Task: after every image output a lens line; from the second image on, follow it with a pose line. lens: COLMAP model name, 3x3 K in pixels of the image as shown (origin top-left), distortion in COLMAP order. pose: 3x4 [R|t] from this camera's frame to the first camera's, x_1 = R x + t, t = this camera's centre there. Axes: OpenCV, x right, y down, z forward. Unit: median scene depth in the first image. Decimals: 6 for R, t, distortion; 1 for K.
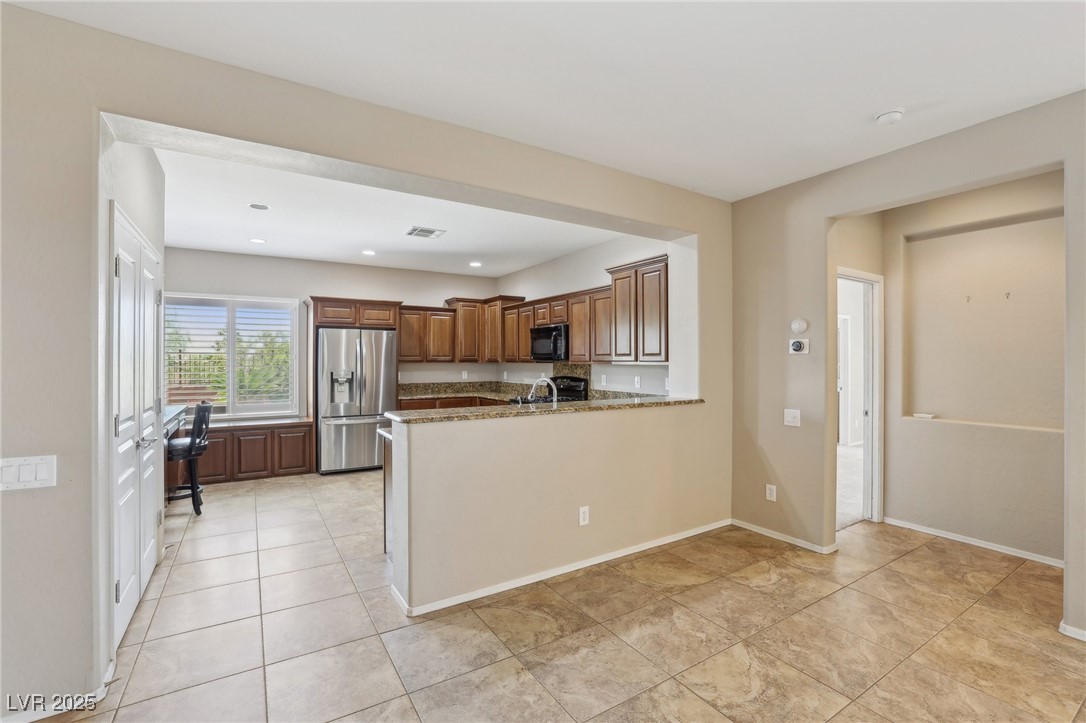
lens RADIAL K [[474.7, 0, 543.5], [0, 474.7, 360.6], [0, 0, 1]] dist [-0.044197, 0.012149]
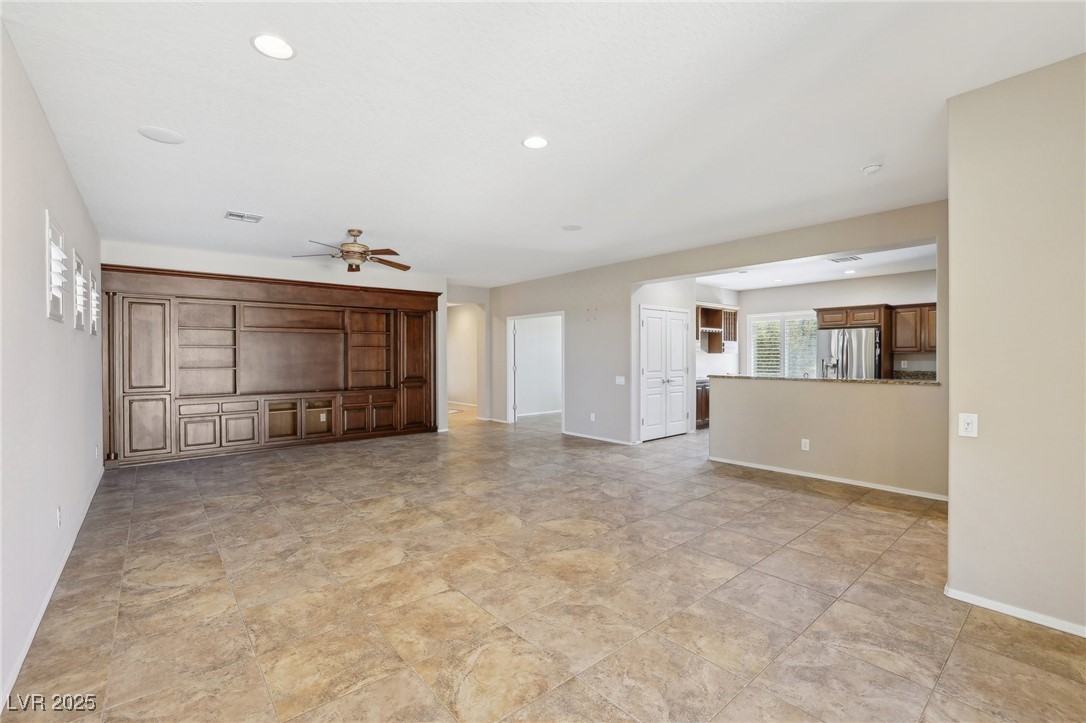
lens RADIAL K [[474.7, 0, 545.2], [0, 474.7, 357.0], [0, 0, 1]] dist [-0.044197, 0.012149]
pose [[0.142957, 0.004471, -0.989719, 0.899479], [0.003881, 0.999980, 0.005078, 0.006452], [0.989721, -0.004567, 0.142936, -0.073021]]
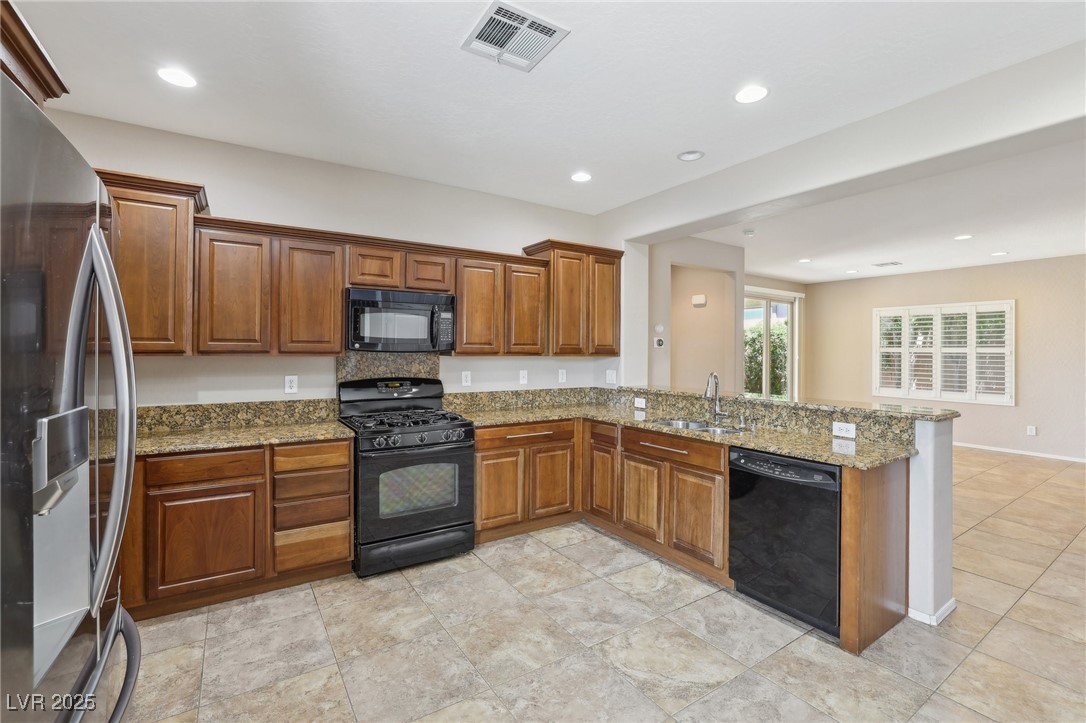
lens RADIAL K [[474.7, 0, 545.3], [0, 474.7, 355.8], [0, 0, 1]] dist [-0.044197, 0.012149]
pose [[-0.026040, -0.008969, 0.999621, -0.593070], [-0.003746, 0.999954, 0.008874, -0.000503], [-0.999654, -0.003514, -0.026073, 0.884679]]
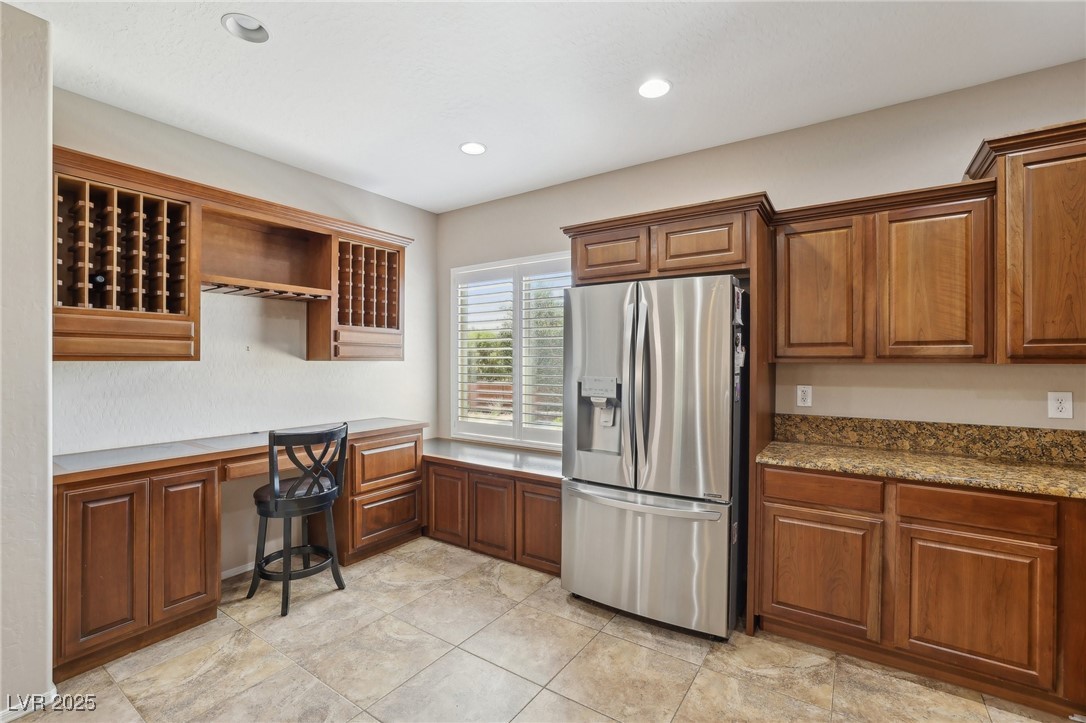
lens RADIAL K [[474.7, 0, 525.9], [0, 474.7, 360.5], [0, 0, 1]] dist [-0.044197, 0.012149]
pose [[0.371096, 0.003115, -0.928589, -0.038209], [-0.002009, 0.999995, 0.002552, 0.002683], [0.928592, 0.000918, 0.371101, 0.797296]]
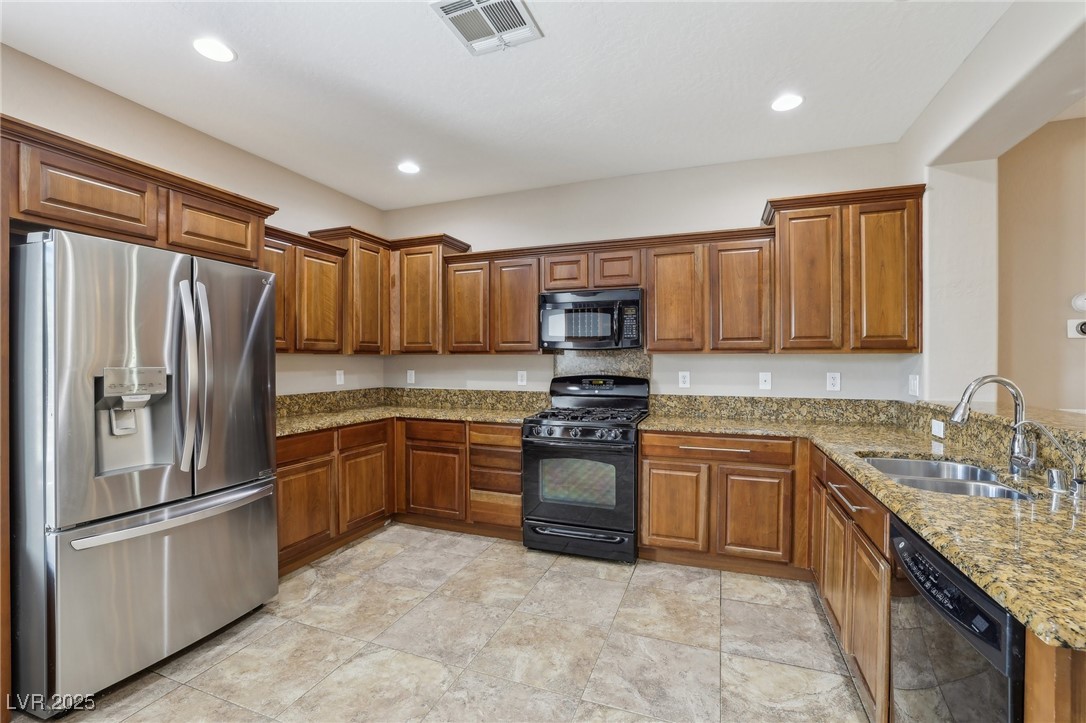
lens RADIAL K [[474.7, 0, 555.2], [0, 474.7, 365.9], [0, 0, 1]] dist [-0.044197, 0.012149]
pose [[0.792972, -0.008212, 0.609202, -0.404118], [0.001766, 0.999936, 0.011180, 0.014716], [-0.609255, -0.007790, 0.792936, 0.583560]]
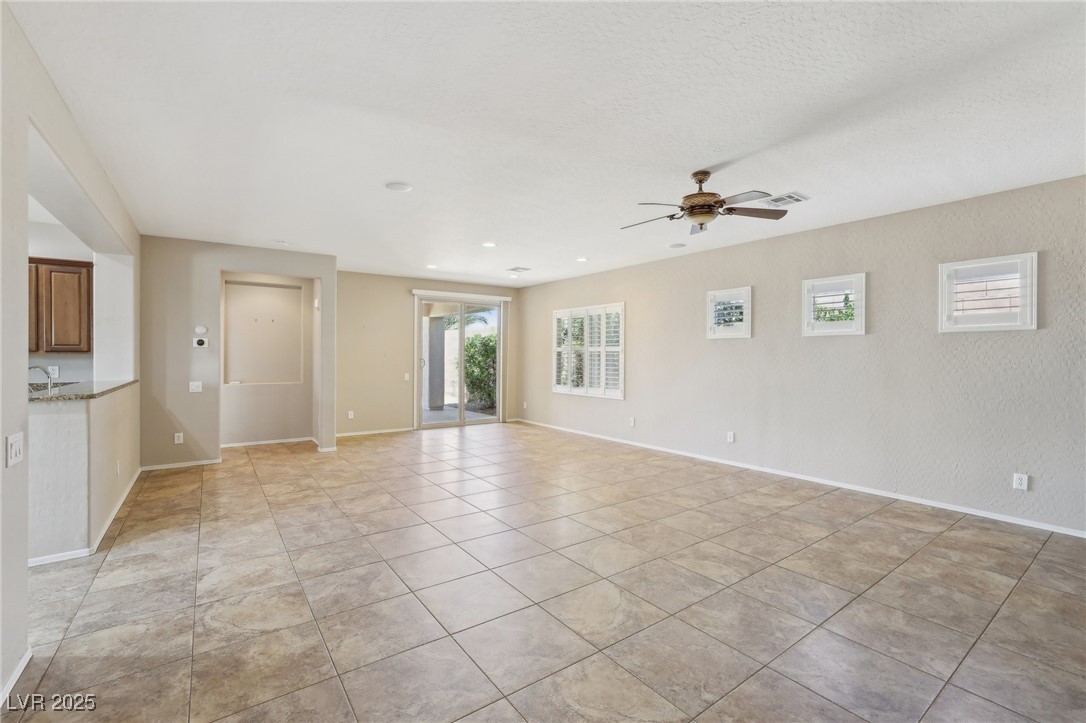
lens RADIAL K [[474.7, 0, 542.1], [0, 474.7, 360.0], [0, 0, 1]] dist [-0.044197, 0.012149]
pose [[-0.059738, -0.012661, 0.998134, -0.727456], [-0.002038, 0.999919, 0.012562, 0.004631], [-0.998212, -0.001284, -0.059759, -0.059368]]
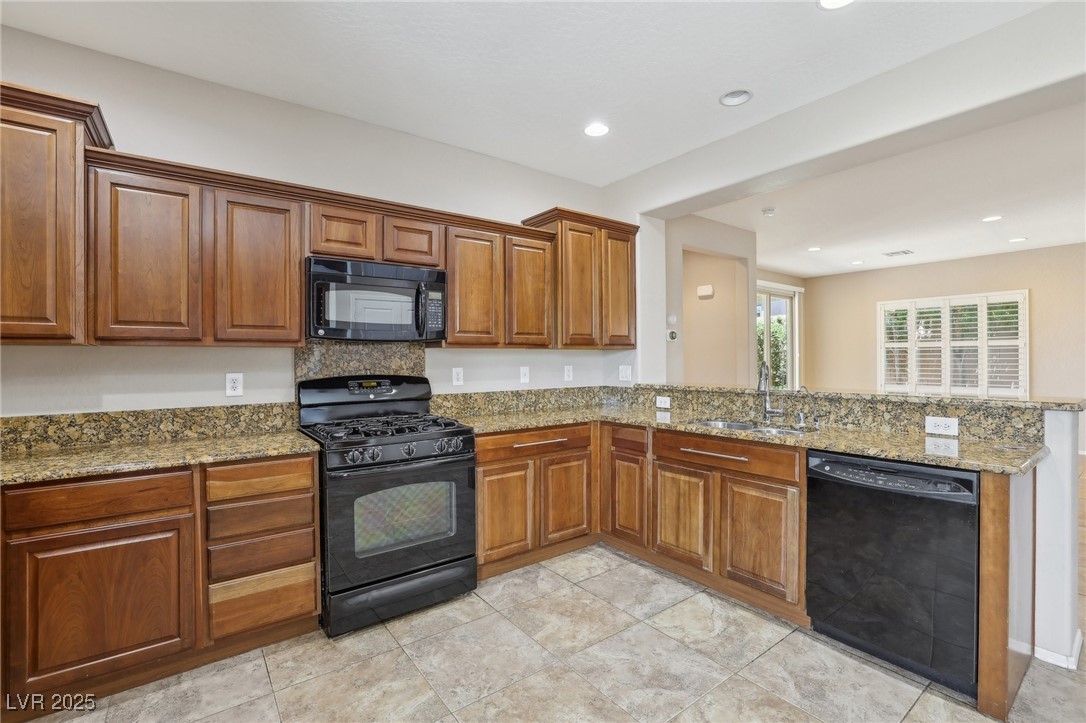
lens RADIAL K [[474.7, 0, 544.3], [0, 474.7, 365.4], [0, 0, 1]] dist [-0.044197, 0.012149]
pose [[-0.081782, -0.010132, 0.996599, -0.471459], [0.011948, 0.999866, 0.011146, 0.021479], [-0.996579, 0.012819, -0.081650, 0.926200]]
